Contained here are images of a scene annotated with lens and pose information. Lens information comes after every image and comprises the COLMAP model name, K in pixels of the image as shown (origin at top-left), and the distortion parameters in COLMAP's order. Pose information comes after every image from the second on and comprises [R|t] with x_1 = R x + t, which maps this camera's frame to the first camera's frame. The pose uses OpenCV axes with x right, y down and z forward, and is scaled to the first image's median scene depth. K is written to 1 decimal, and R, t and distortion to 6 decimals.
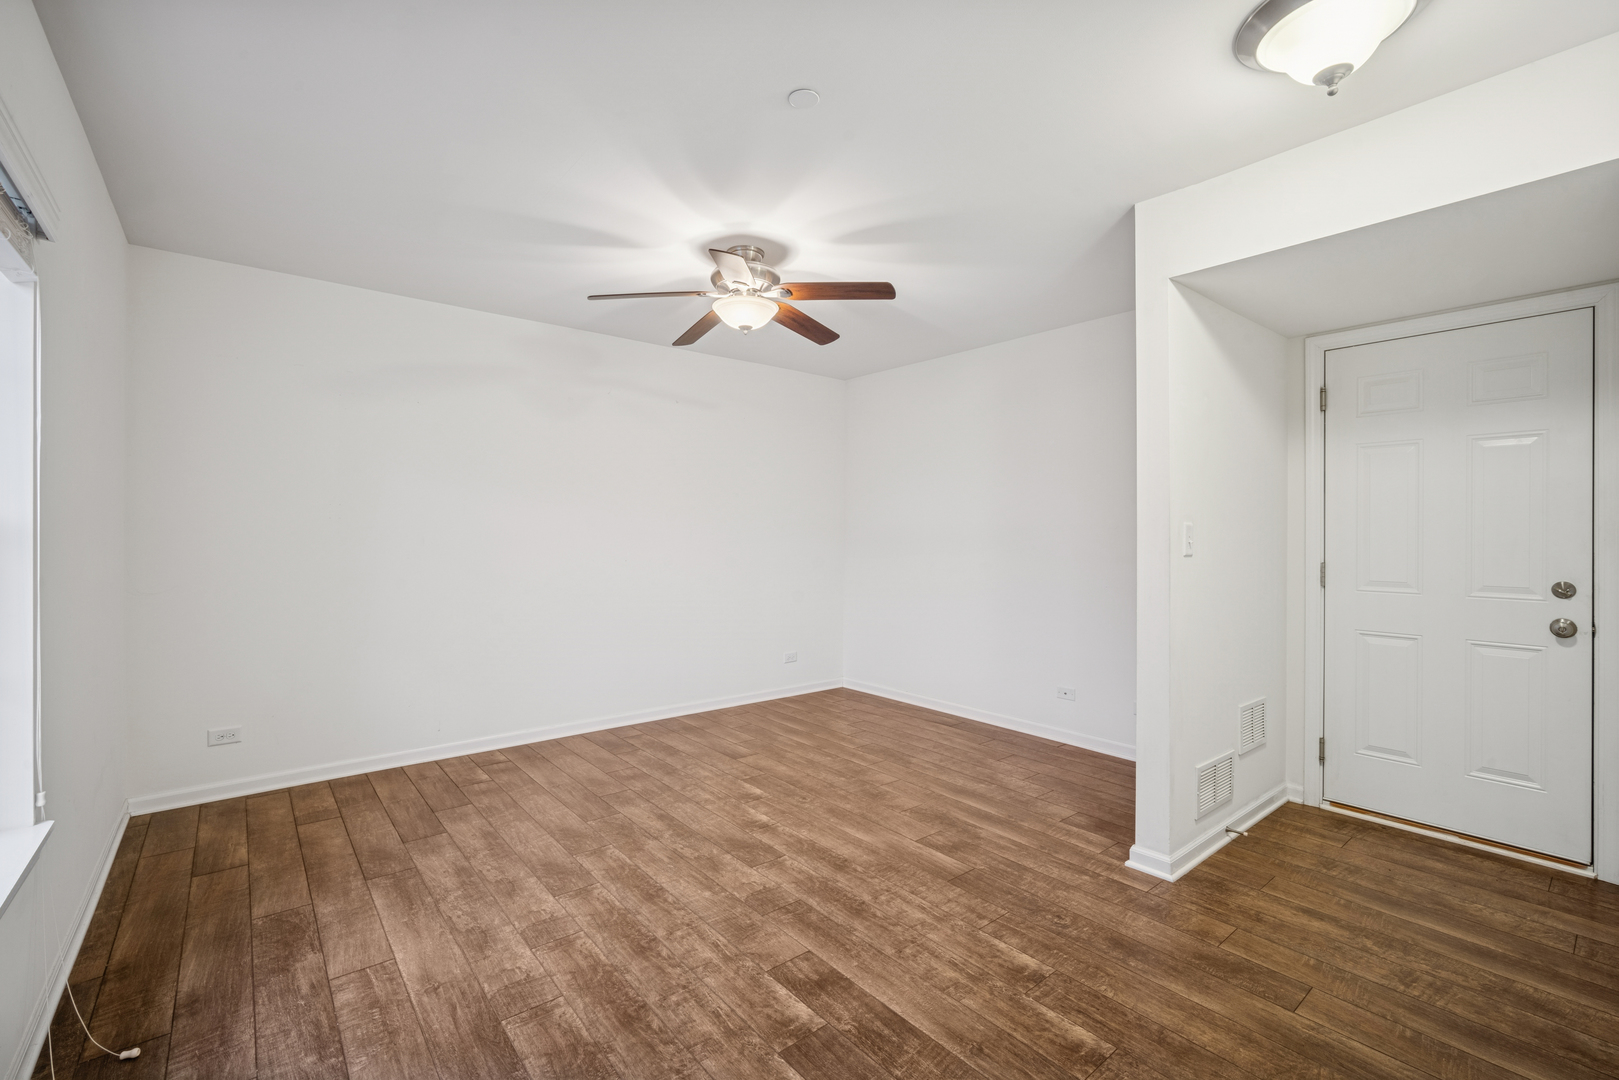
lens RADIAL K [[696.2, 0, 810.8], [0, 696.2, 536.0], [0, 0, 1]] dist [-0.010092, 0.001435]
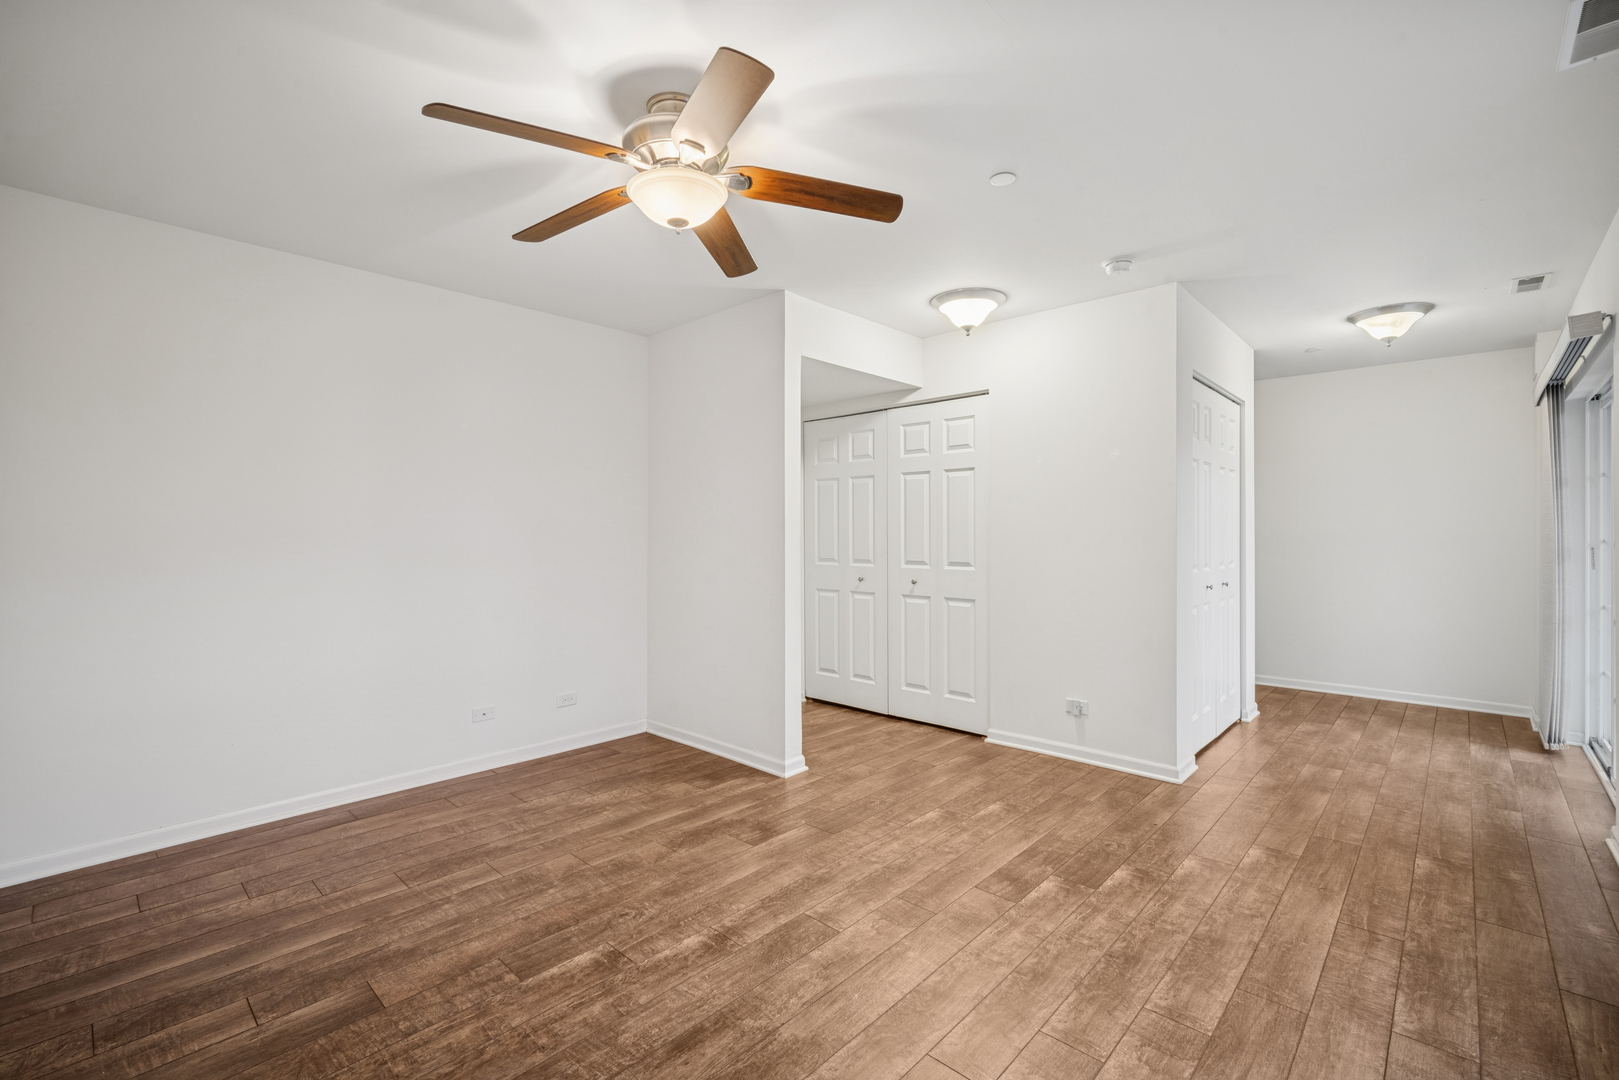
lens RADIAL K [[696.2, 0, 811.5], [0, 696.2, 533.3], [0, 0, 1]] dist [-0.010092, 0.001435]
pose [[-0.121777, -0.004254, 0.992548, -0.842255], [0.006212, 0.999968, 0.005048, -0.006372], [-0.992538, 0.006781, -0.121747, 1.051416]]
